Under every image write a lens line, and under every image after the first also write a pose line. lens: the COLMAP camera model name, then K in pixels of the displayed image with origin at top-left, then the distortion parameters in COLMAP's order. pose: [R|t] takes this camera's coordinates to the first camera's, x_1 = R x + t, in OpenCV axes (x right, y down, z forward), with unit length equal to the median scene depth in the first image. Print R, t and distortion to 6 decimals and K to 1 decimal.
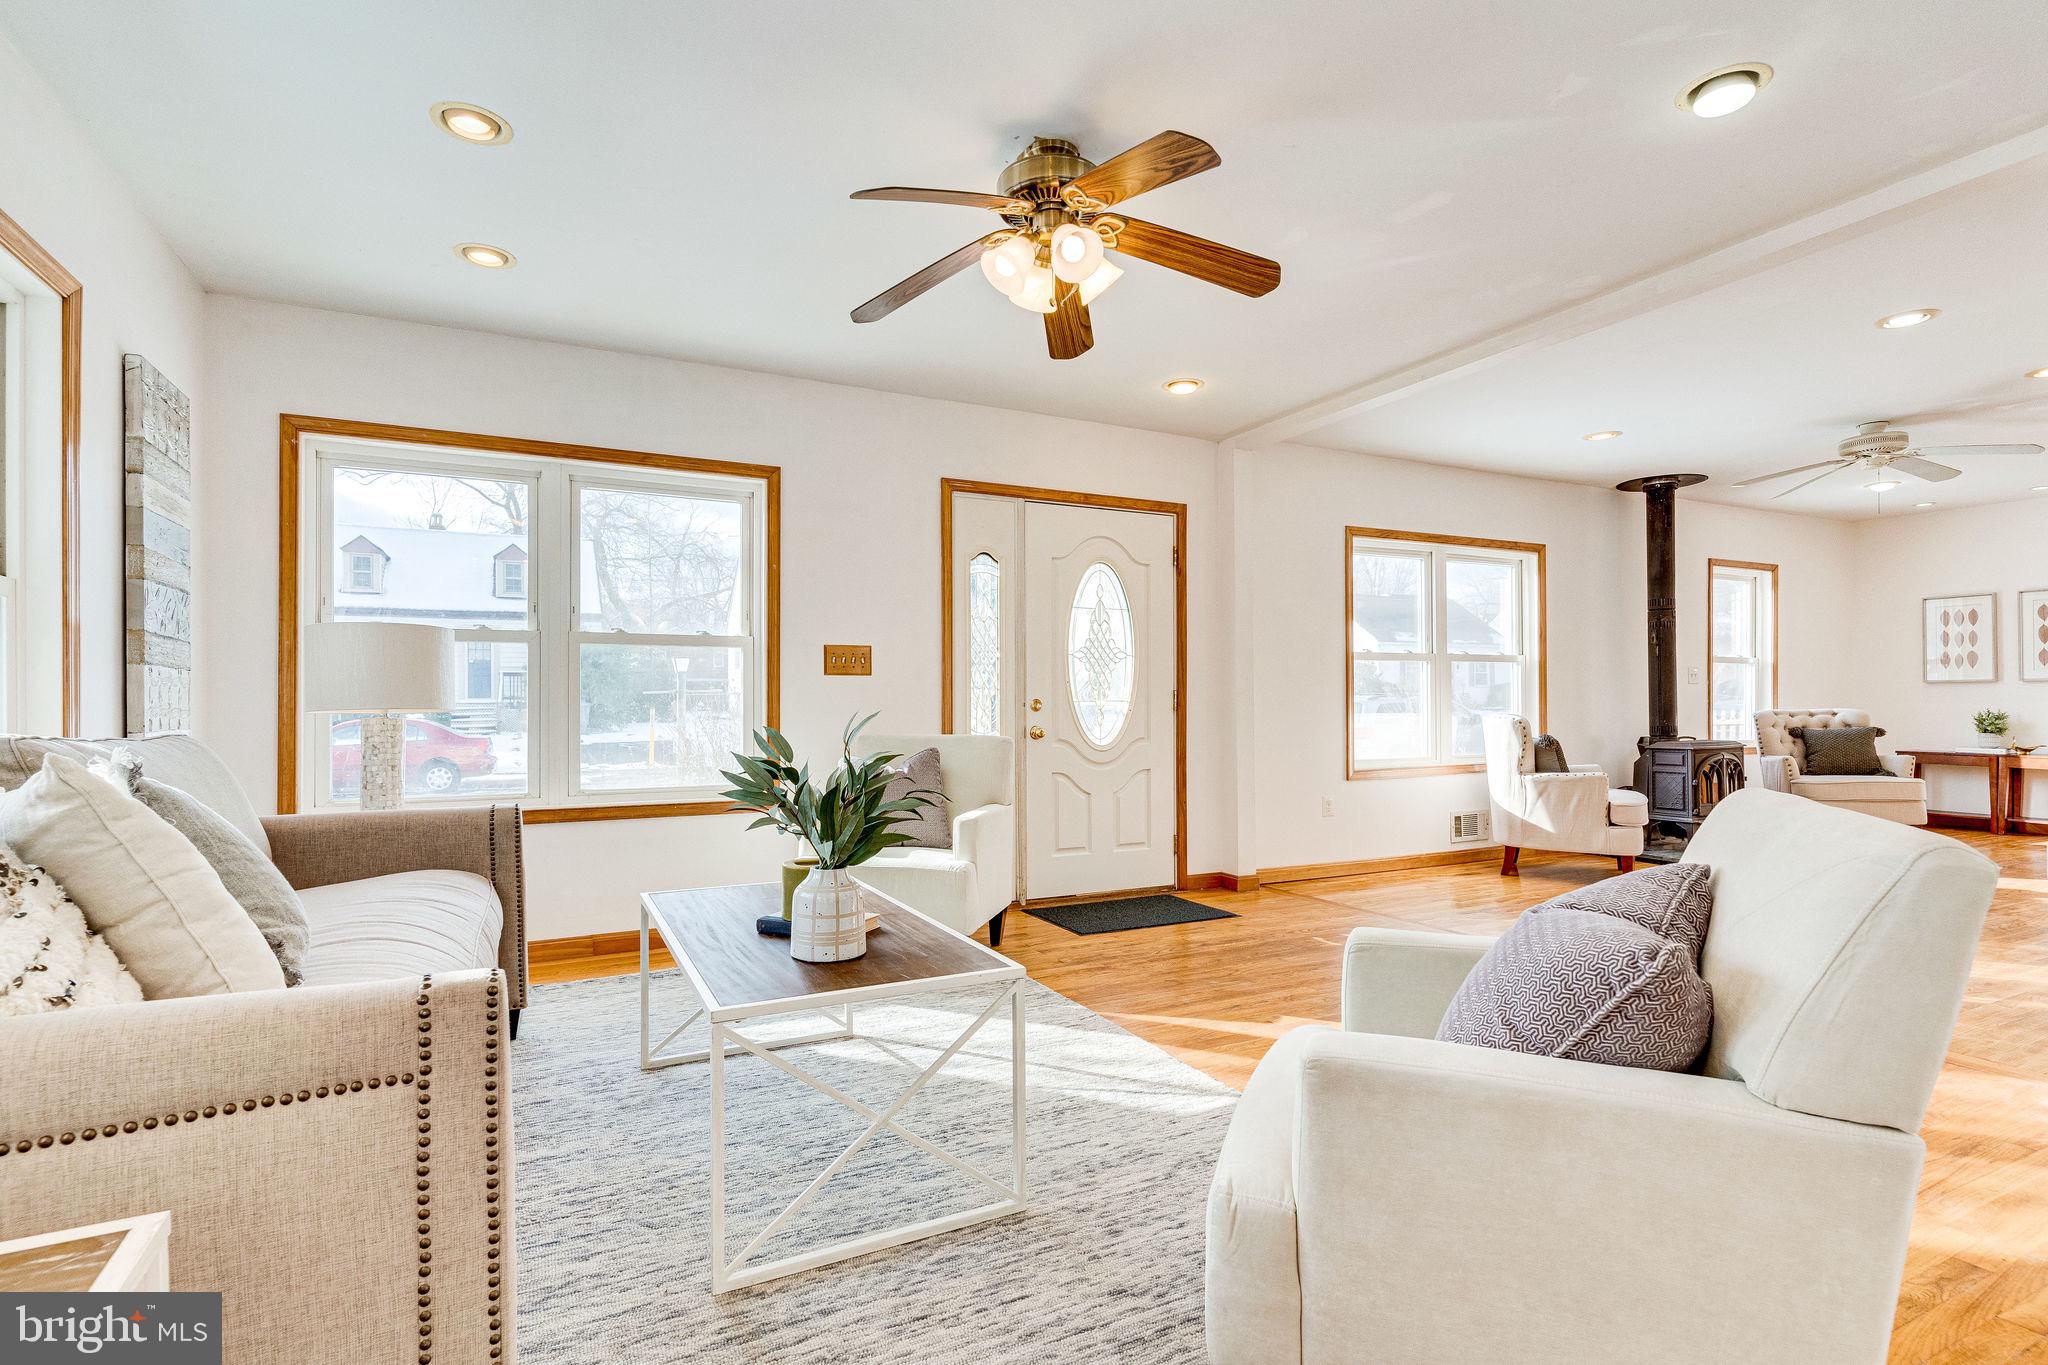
lens RADIAL K [[986.0, 0, 1024.3], [0, 986.0, 701.4], [0, 0, 1]] dist [-0.001109, -0.000131]
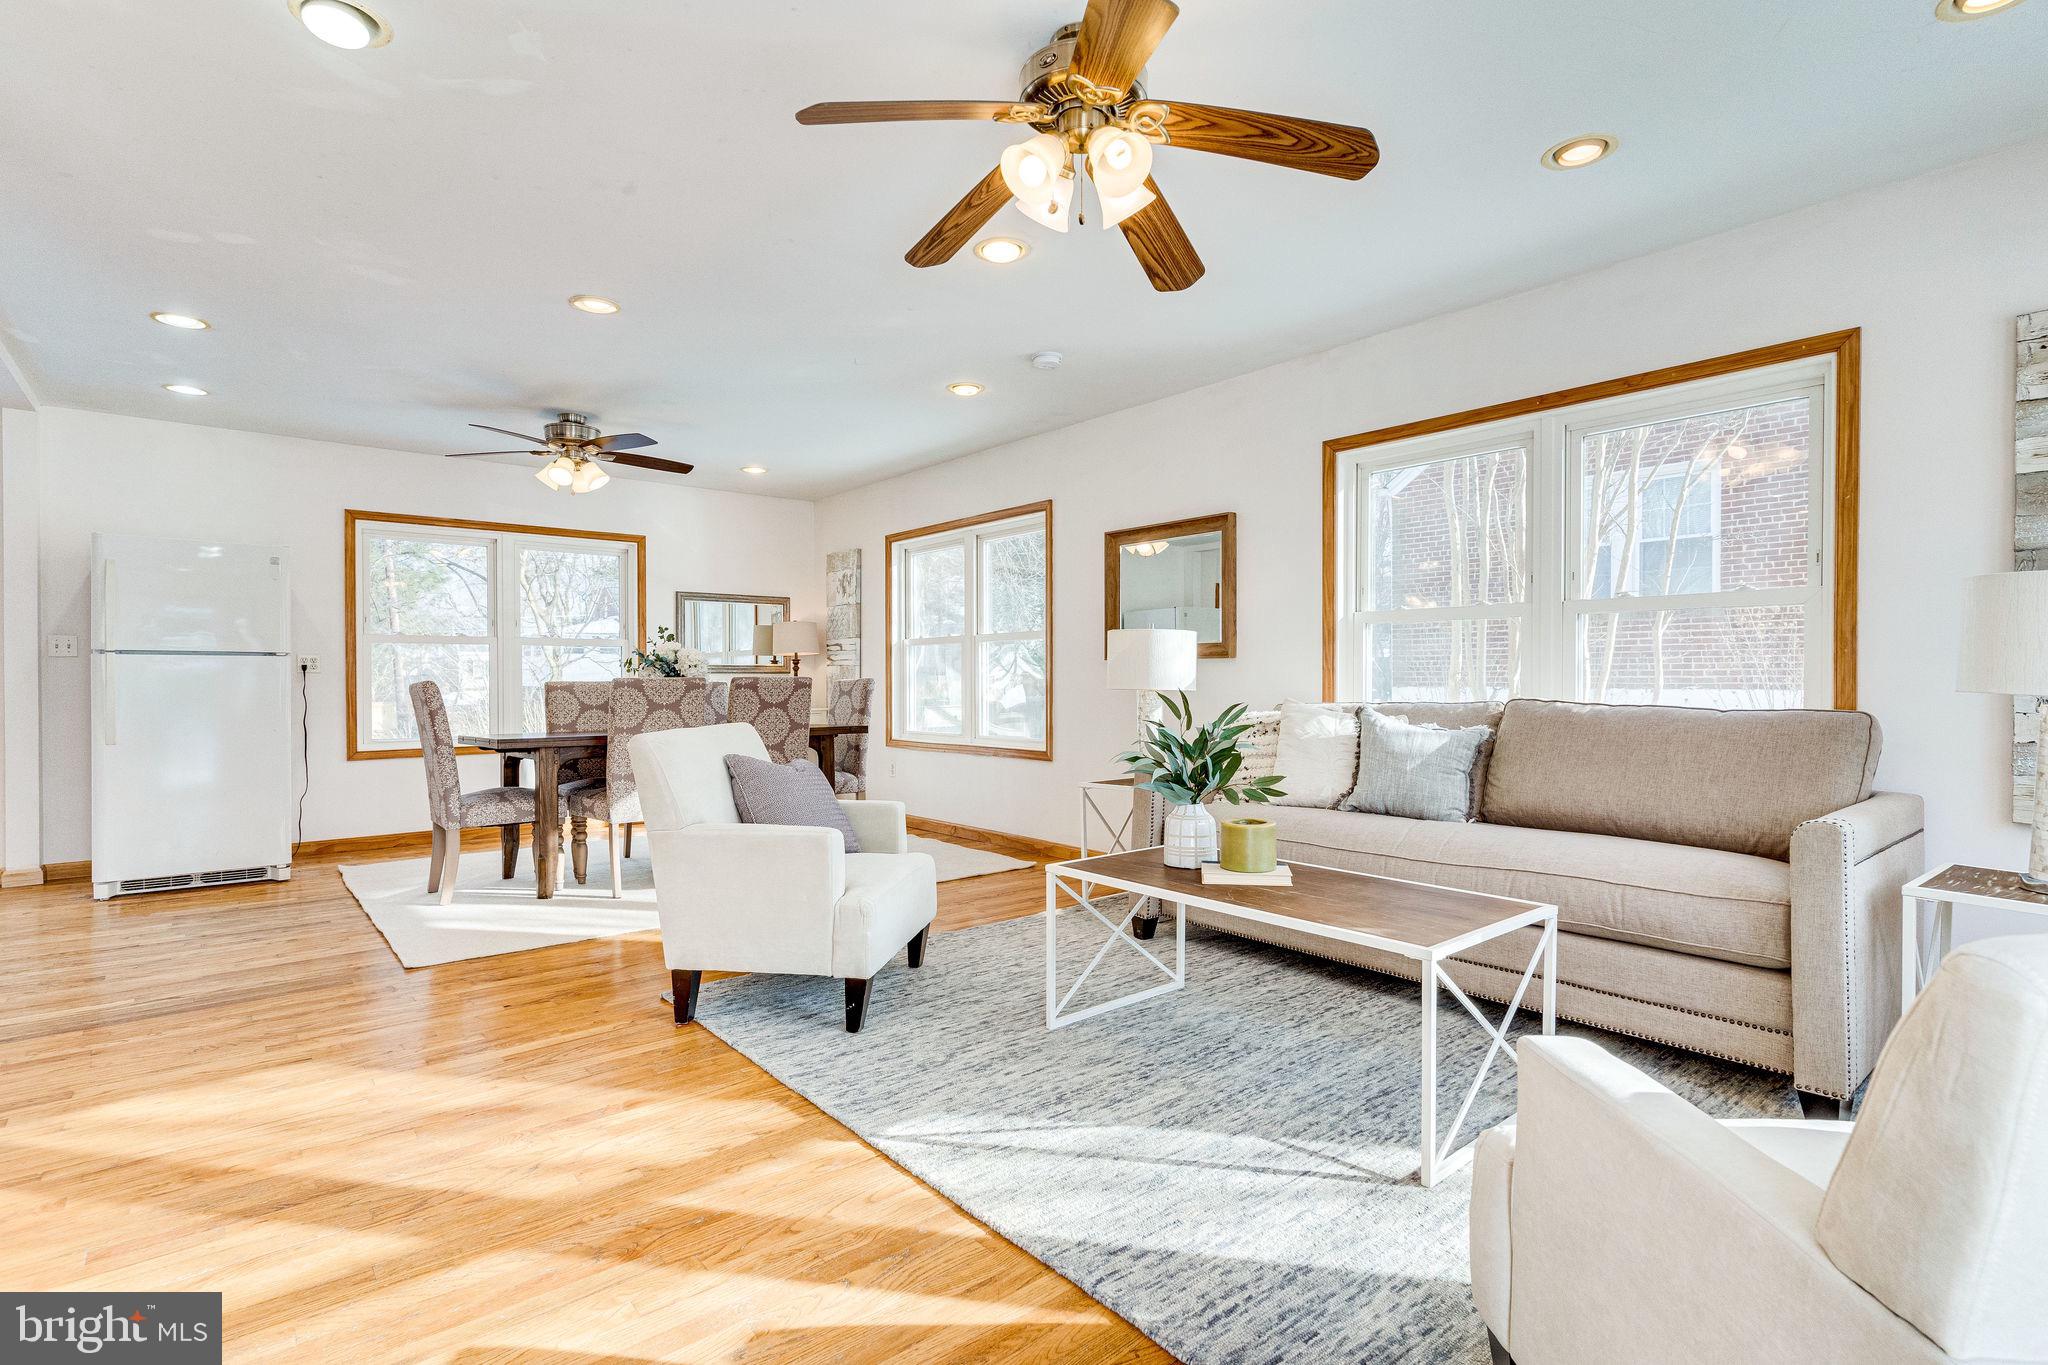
lens RADIAL K [[977.9, 0, 1016.3], [0, 977.9, 680.2], [0, 0, 1]] dist [-0.000435, 0.000035]
pose [[-0.975747, 0.007578, -0.218771, 0.237676], [0.006550, 0.999964, 0.005424, -0.010336], [0.218804, 0.003859, -0.975761, 1.580357]]
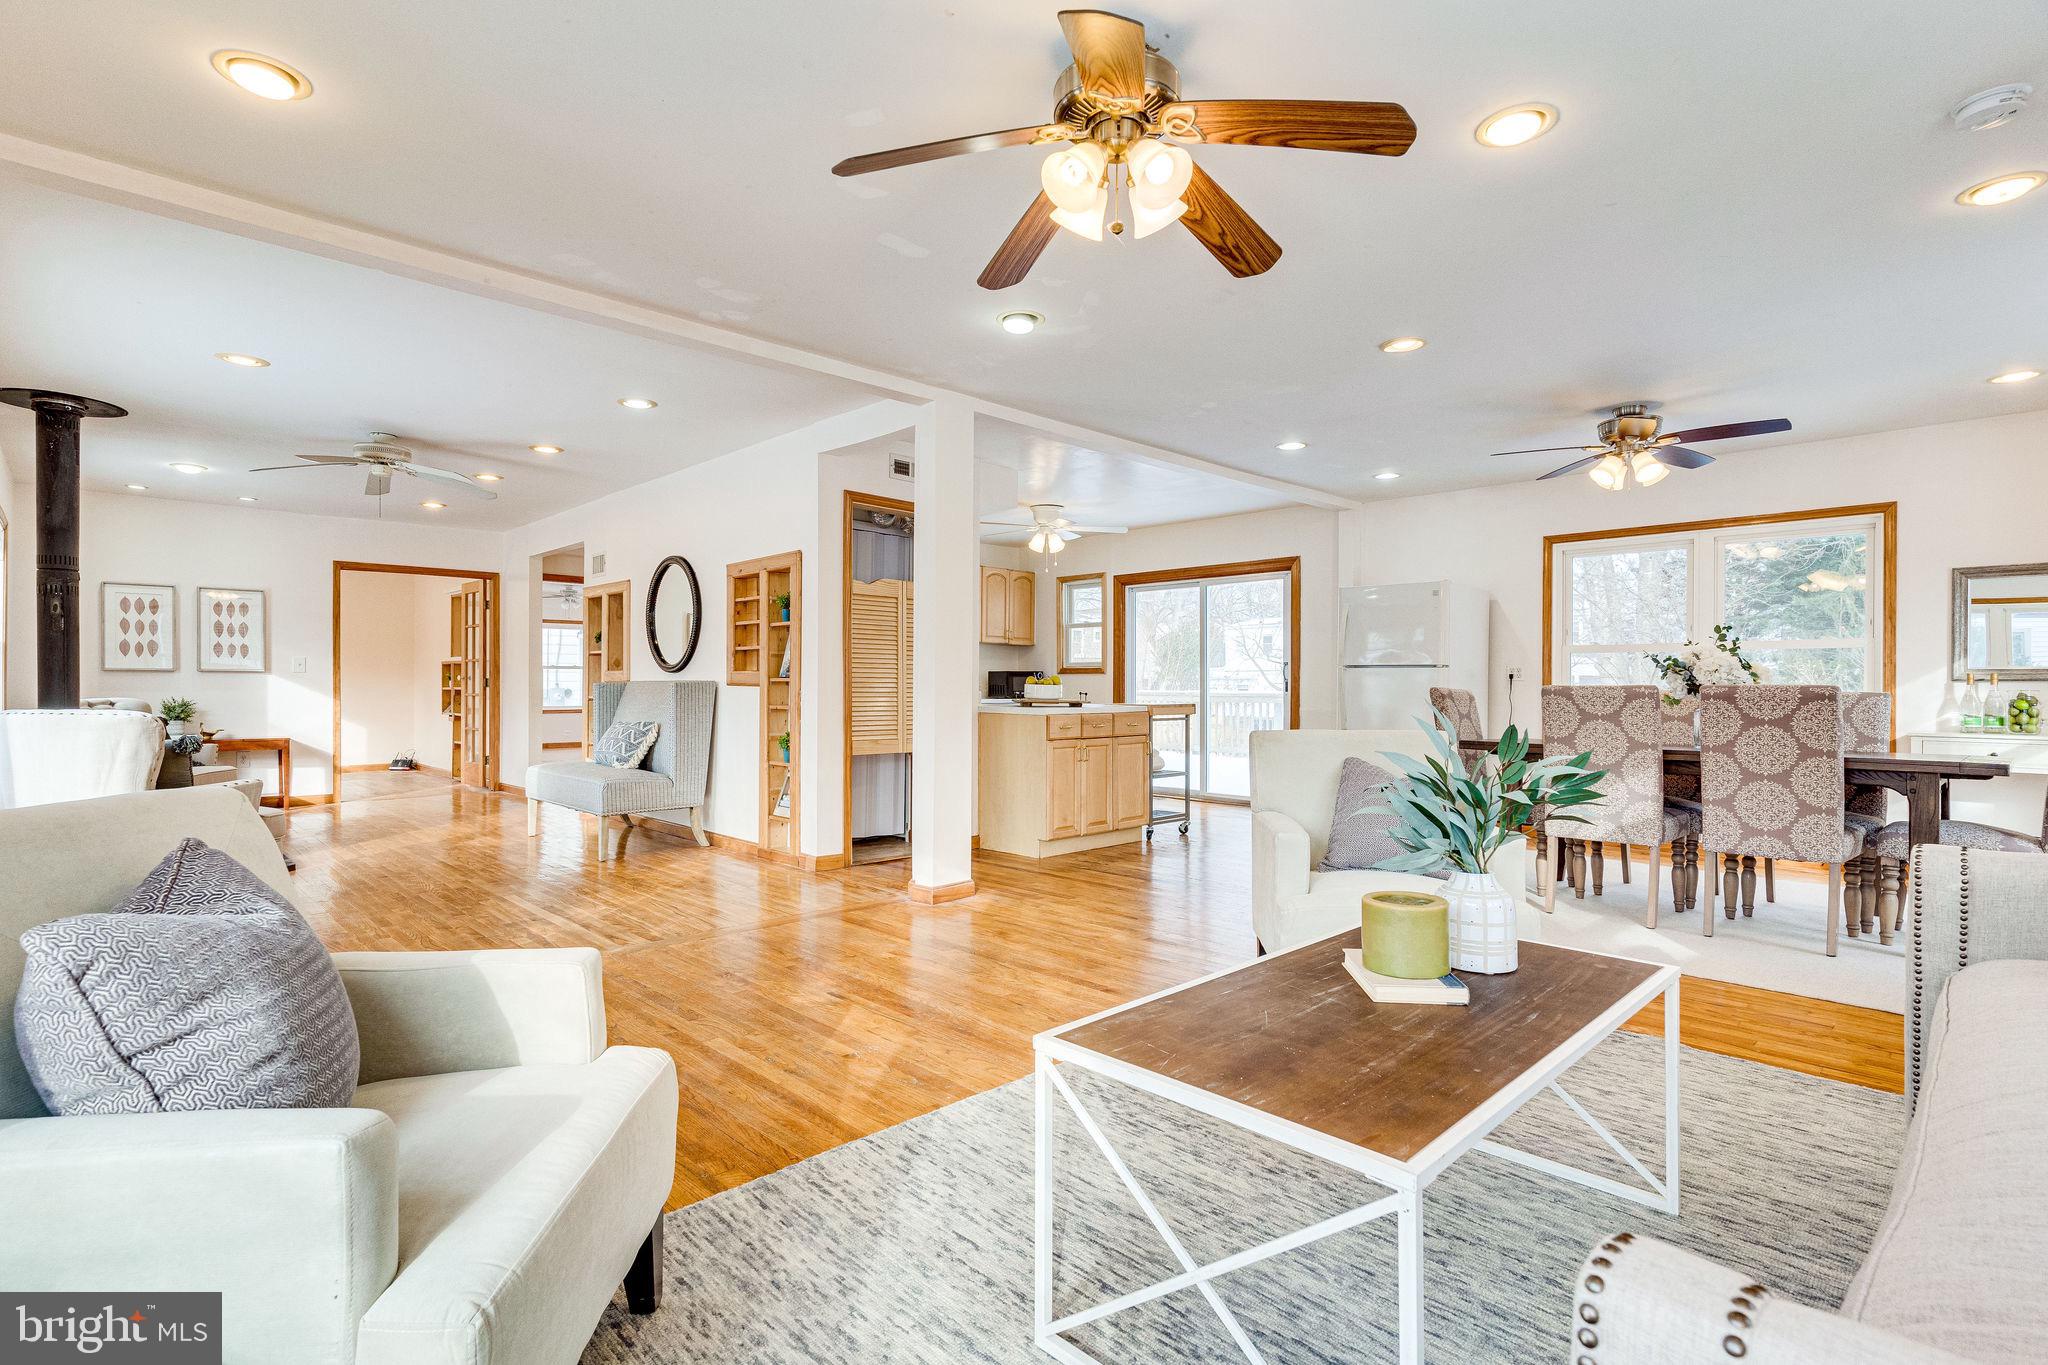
lens RADIAL K [[977.9, 0, 1016.3], [0, 977.9, 680.2], [0, 0, 1]] dist [-0.000435, 0.000035]
pose [[-0.291569, 0.008988, 0.956508, -0.661680], [-0.000727, 0.999953, -0.009617, -0.002688], [-0.956549, -0.003499, -0.291549, 1.158630]]
